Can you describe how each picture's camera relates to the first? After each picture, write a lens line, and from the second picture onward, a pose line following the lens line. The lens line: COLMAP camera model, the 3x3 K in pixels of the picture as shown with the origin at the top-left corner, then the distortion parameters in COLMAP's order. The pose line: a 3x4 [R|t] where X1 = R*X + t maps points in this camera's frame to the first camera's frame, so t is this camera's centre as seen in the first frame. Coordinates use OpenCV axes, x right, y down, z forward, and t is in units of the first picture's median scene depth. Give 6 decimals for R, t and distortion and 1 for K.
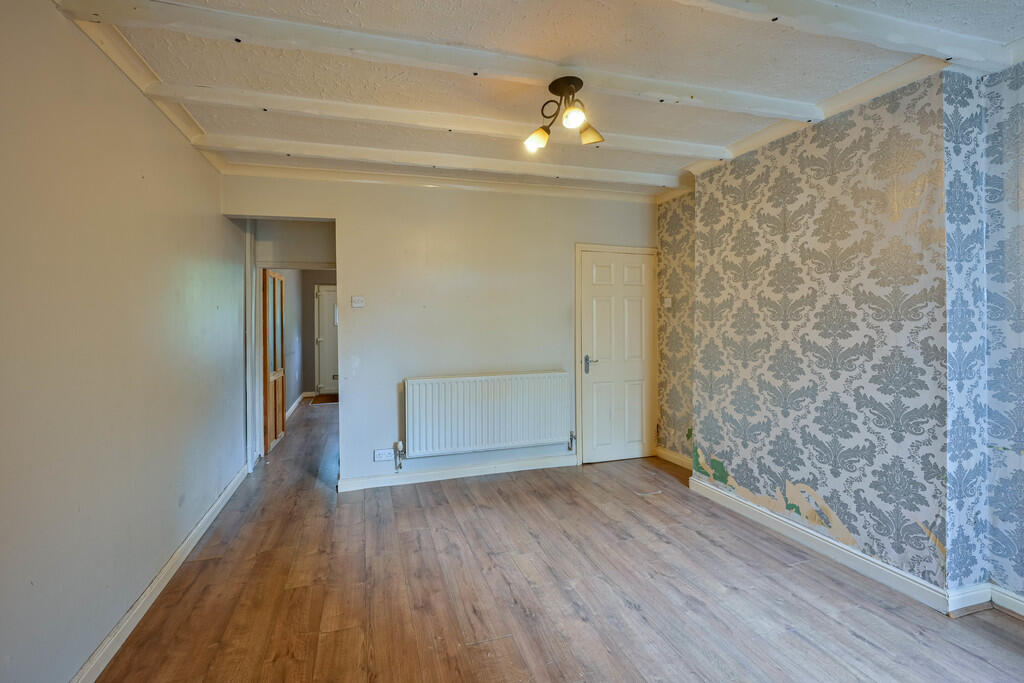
lens RADIAL K [[470.8, 0, 510.0], [0, 470.8, 326.2], [0, 0, 1]] dist [0.000350, -0.000084]
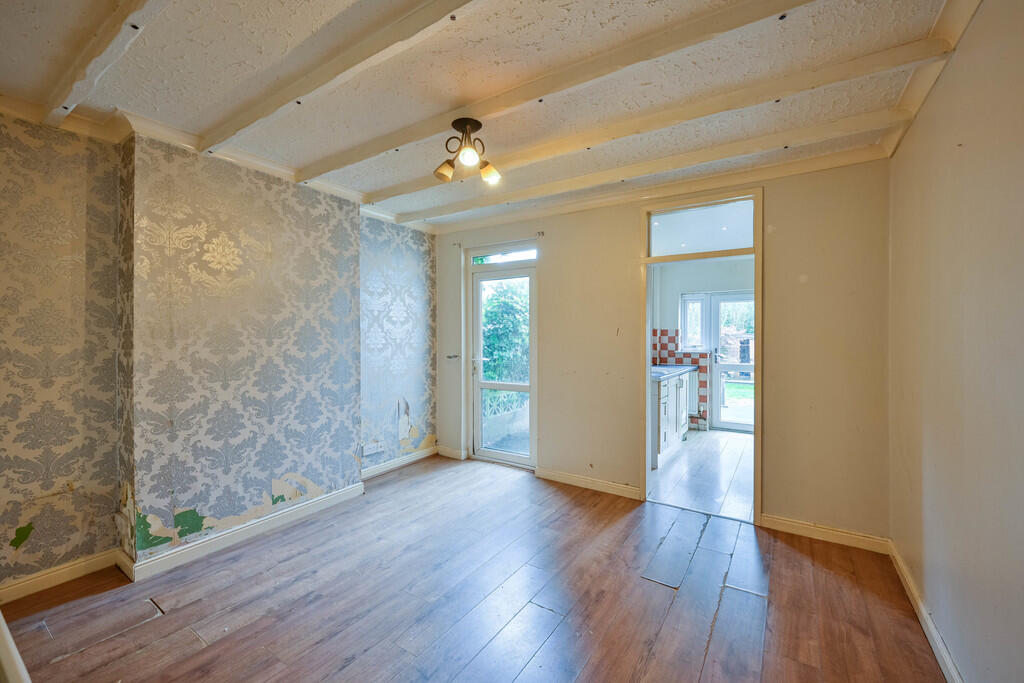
lens RADIAL K [[415.1, 0, 512.0], [0, 415.1, 341.5], [0, 0, 1]] dist [0.001039, -0.000255]
pose [[-0.638051, -0.007839, 0.769954, -0.548139], [0.011402, 0.999742, 0.019627, -0.017707], [-0.769910, 0.021302, -0.637797, 1.190075]]
